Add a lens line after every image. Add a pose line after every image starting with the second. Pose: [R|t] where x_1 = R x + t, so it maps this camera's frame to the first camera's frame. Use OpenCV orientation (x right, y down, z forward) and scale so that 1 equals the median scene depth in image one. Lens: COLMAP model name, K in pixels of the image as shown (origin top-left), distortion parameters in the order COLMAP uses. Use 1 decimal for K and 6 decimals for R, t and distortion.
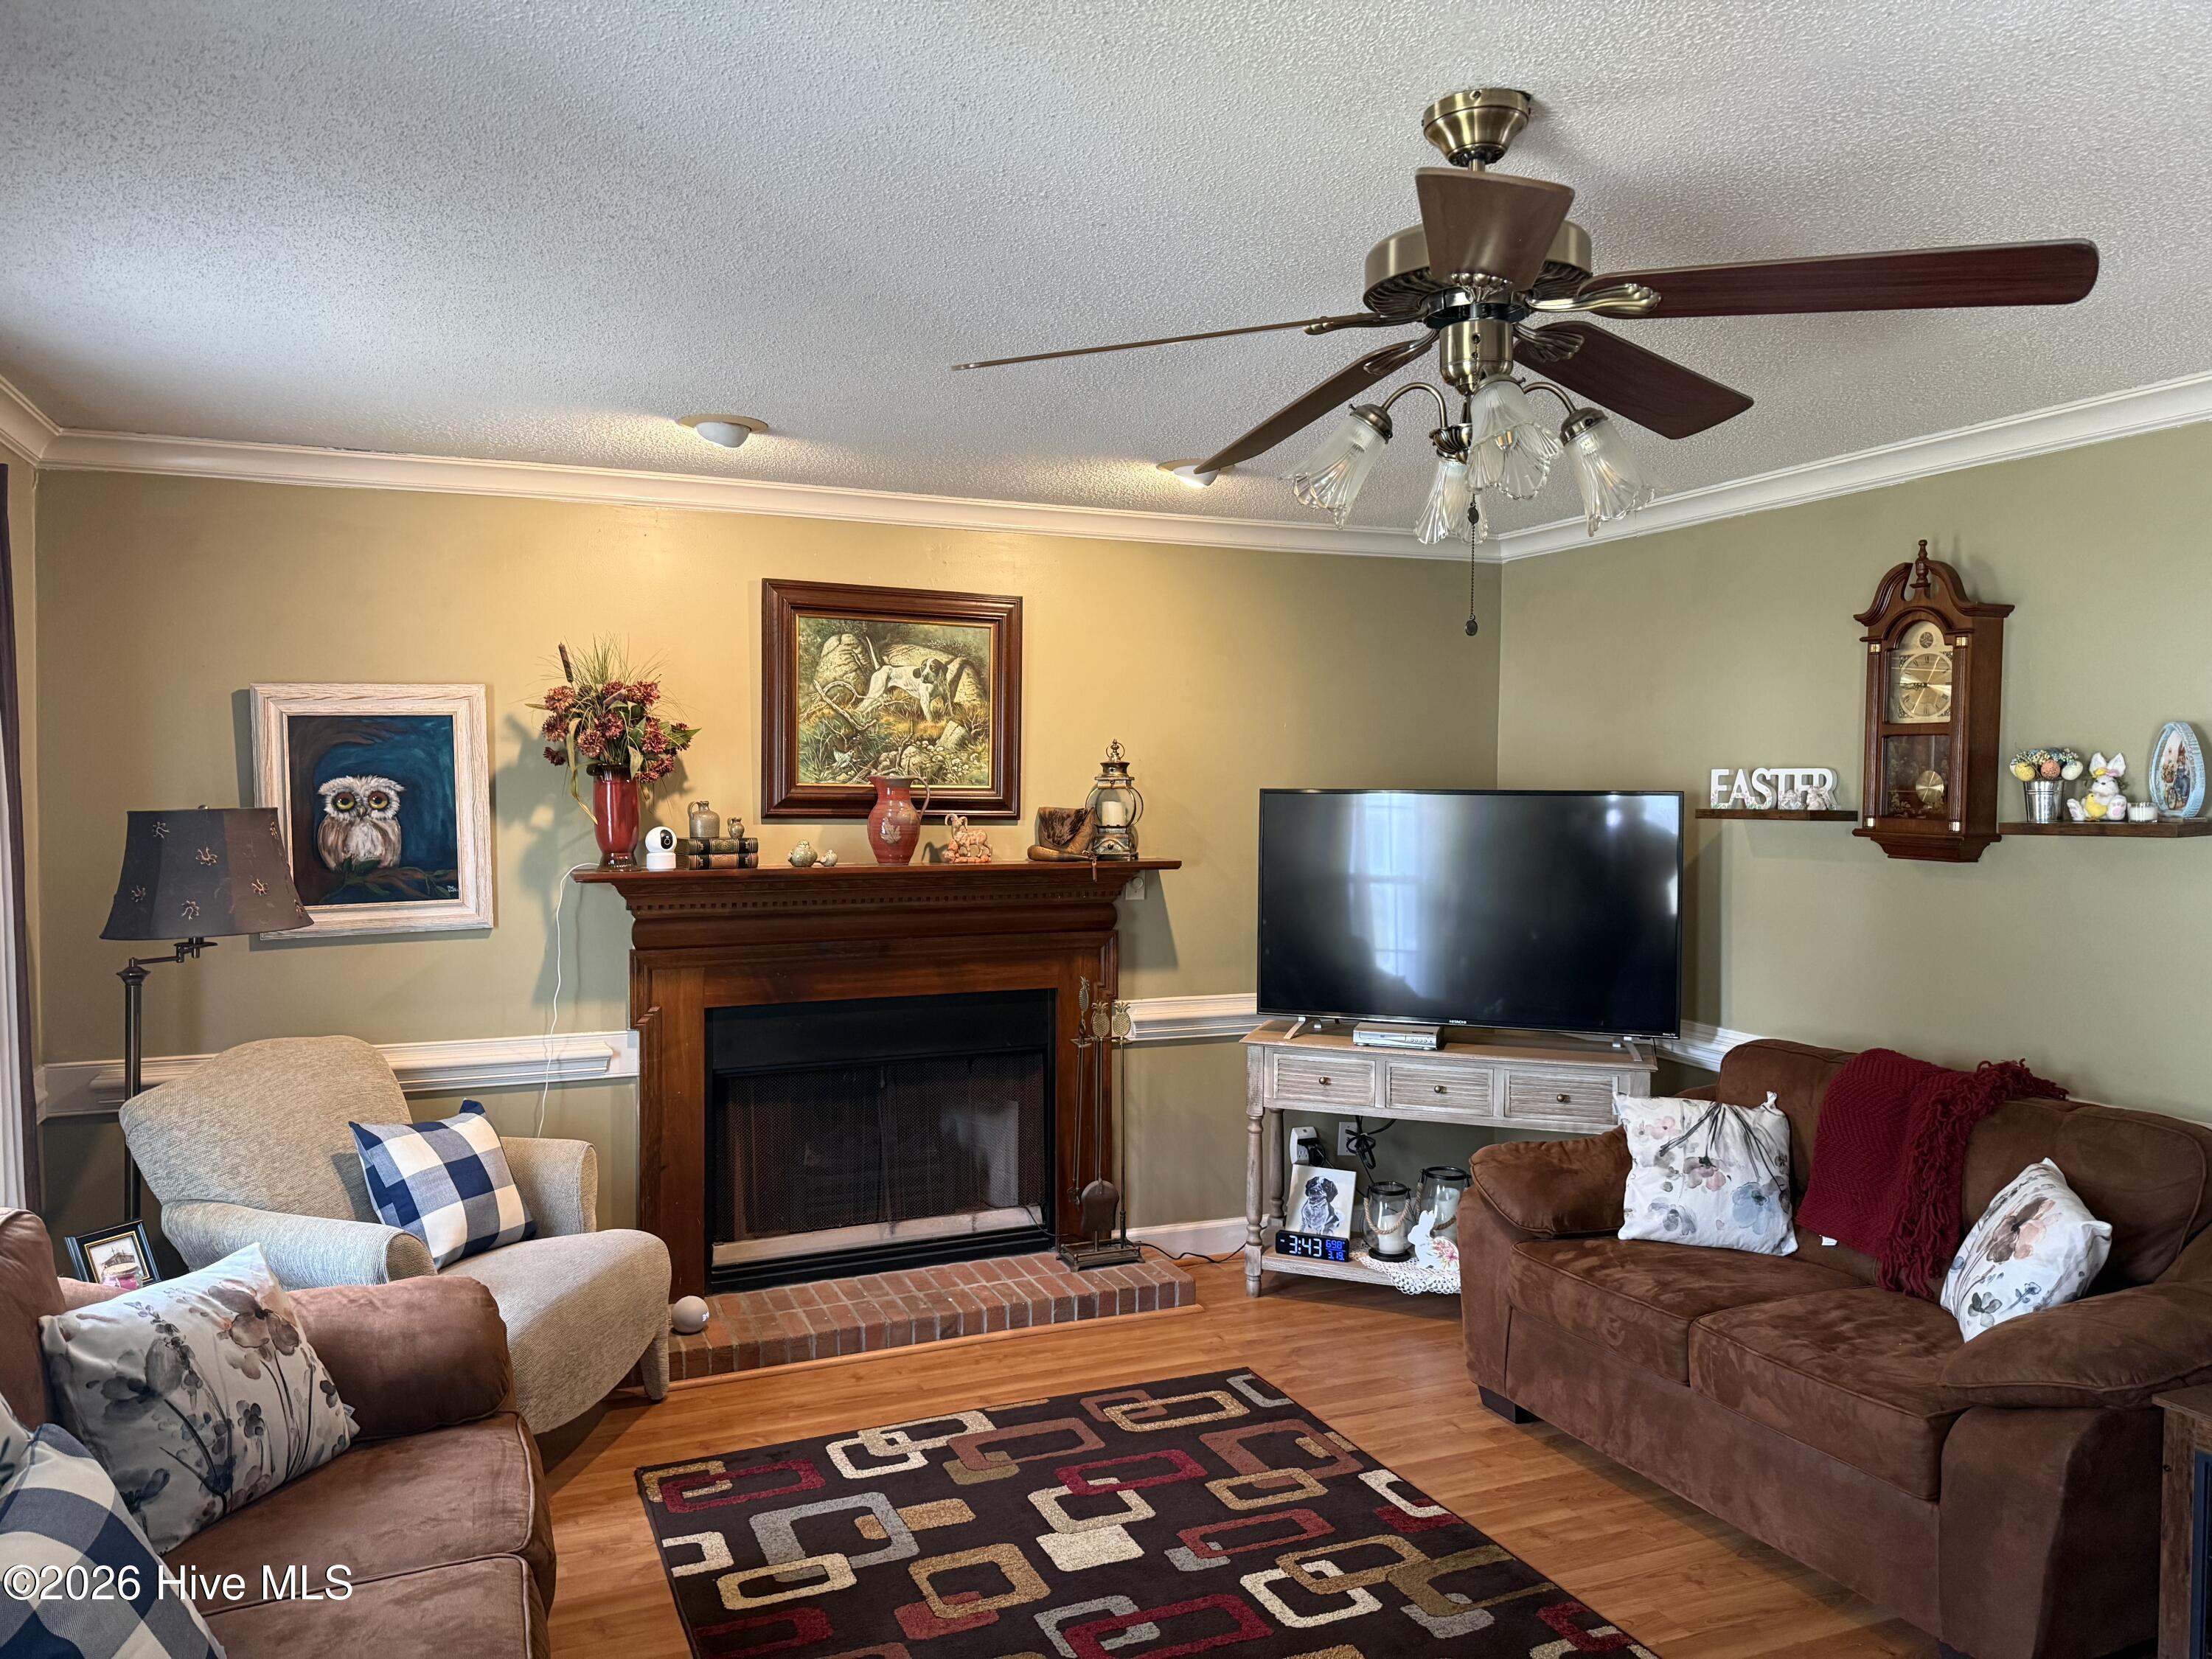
lens RADIAL K [[1568.6, 0, 1101.4], [0, 1568.6, 835.7], [0, 0, 1]] dist [0.107239, 0.000006]
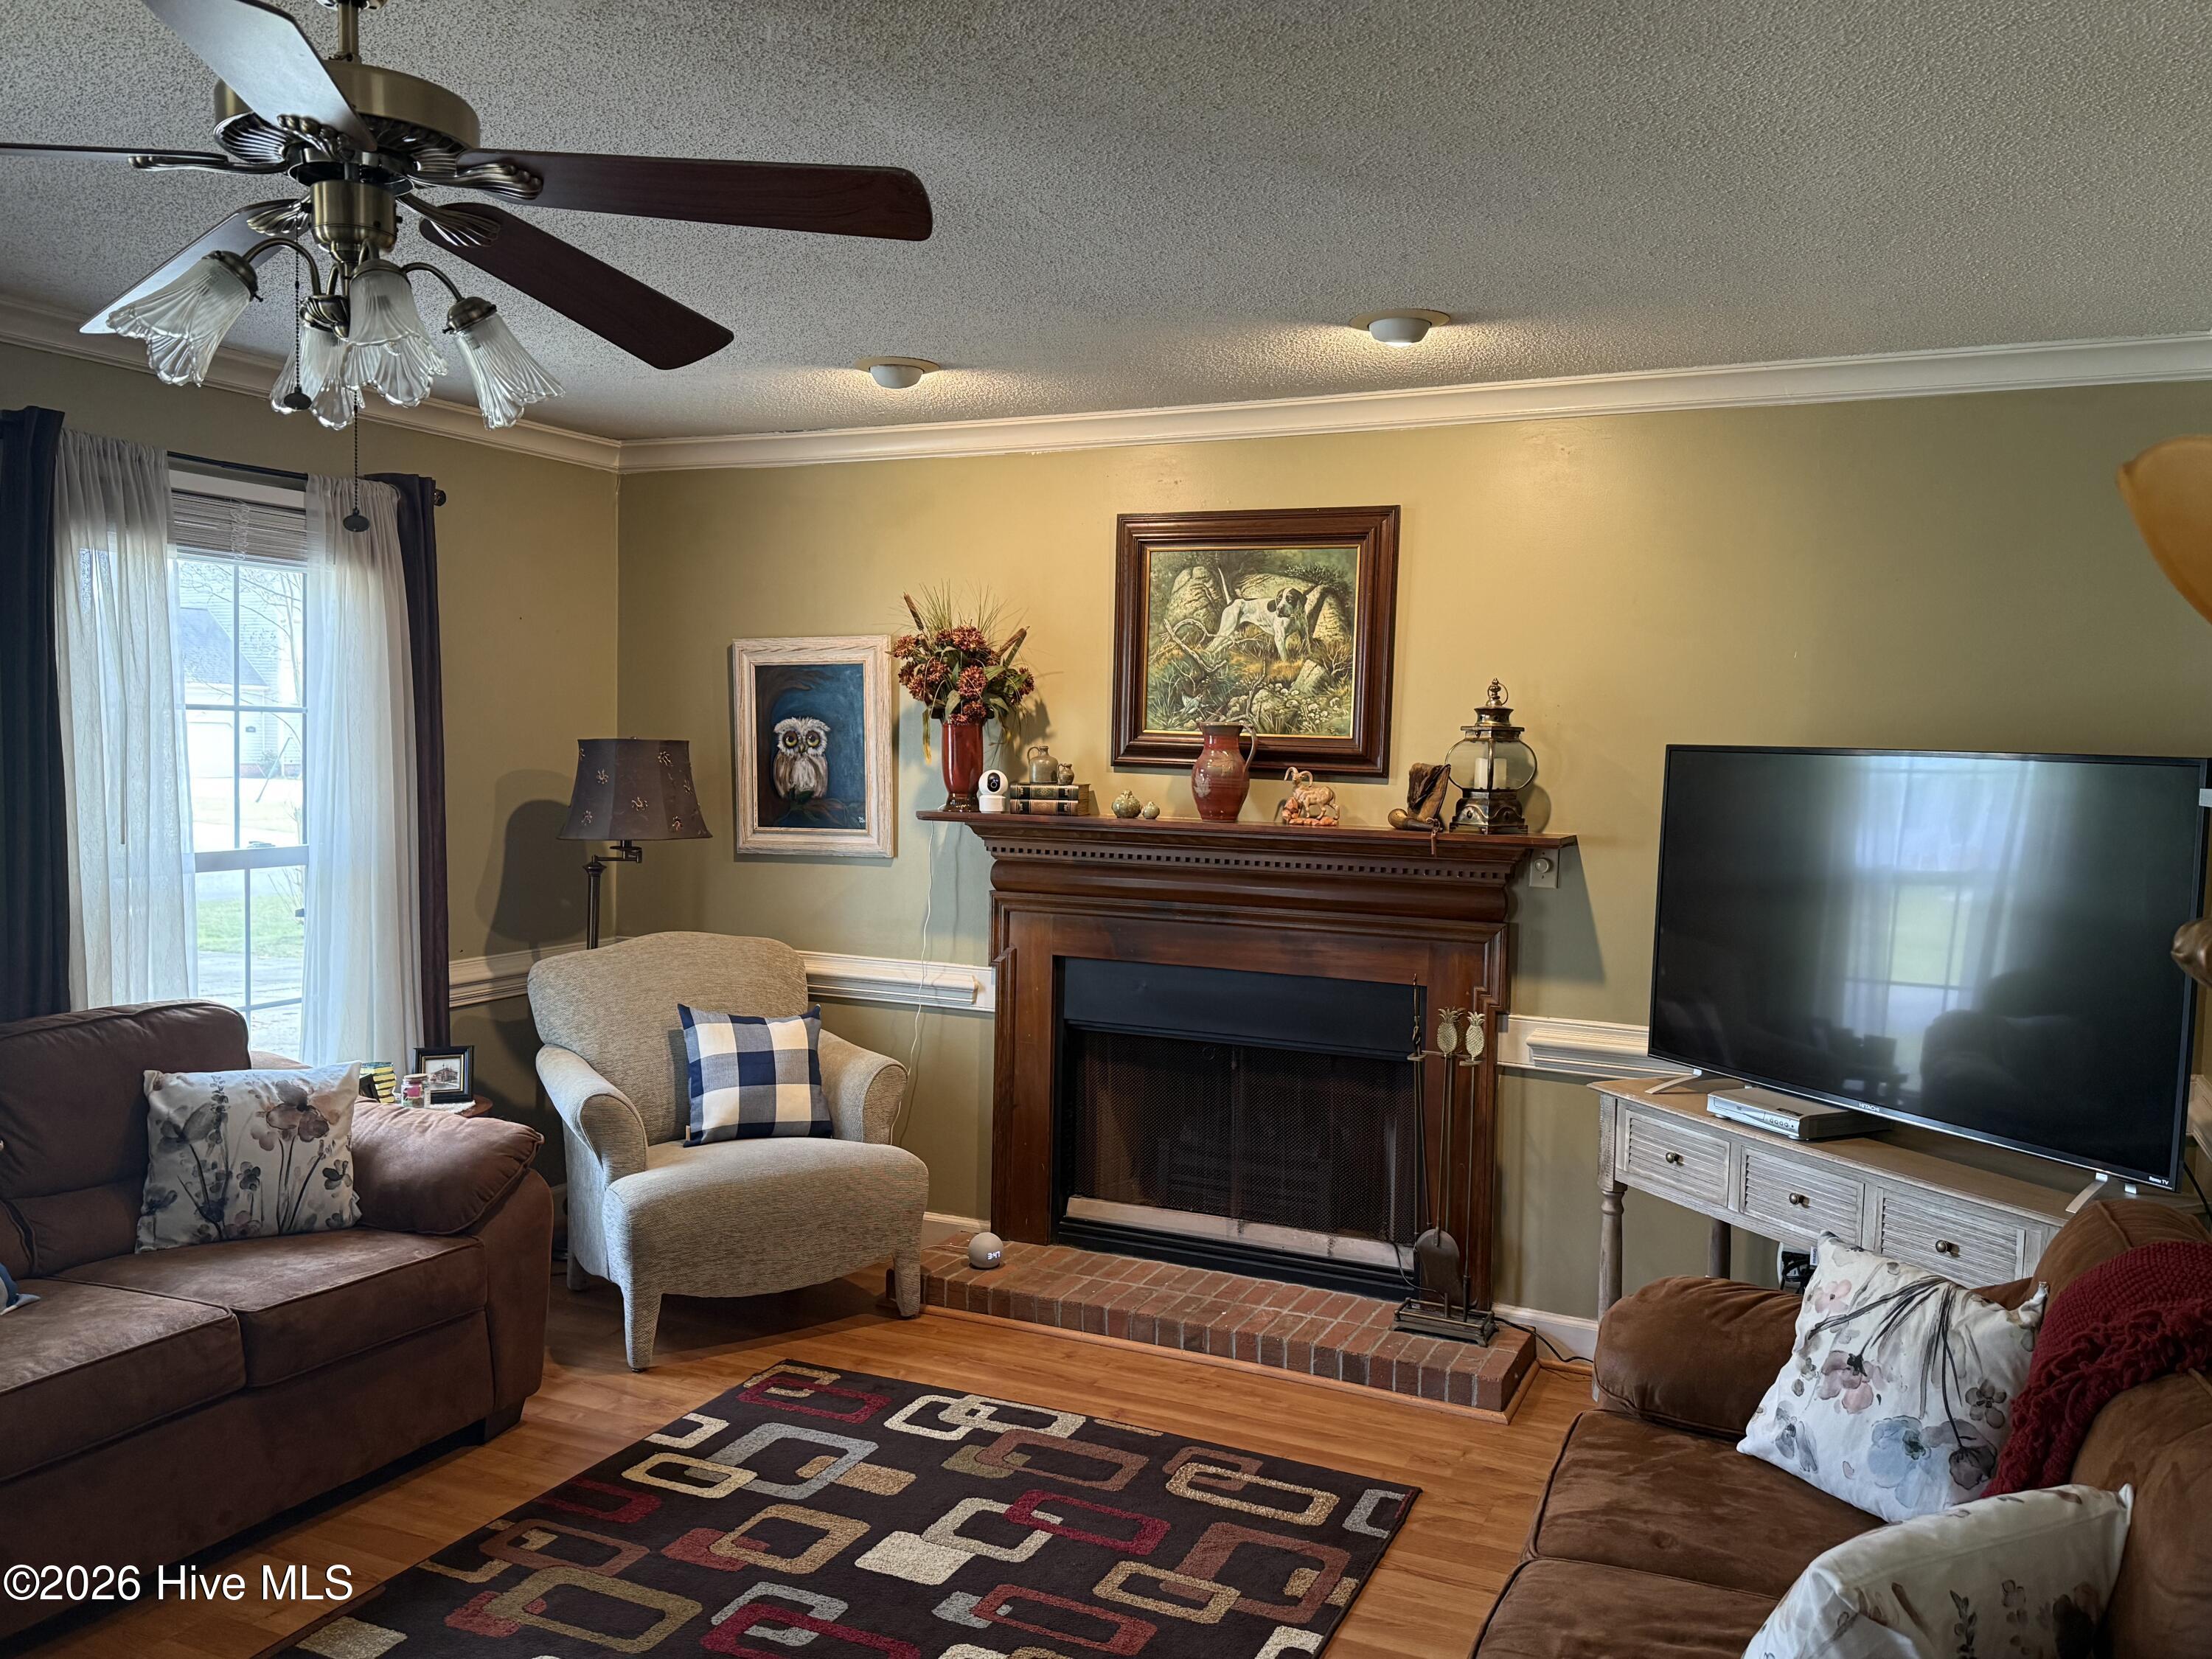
lens RADIAL K [[1750.4, 0, 1110.5], [0, 1750.4, 839.9], [0, 0, 1]] dist [0.118074, -0.034840]
pose [[0.677241, 0.057270, -0.733529, 0.613116], [-0.045925, 0.998312, 0.035541, -0.004190], [0.734327, 0.009617, 0.678728, 0.301195]]
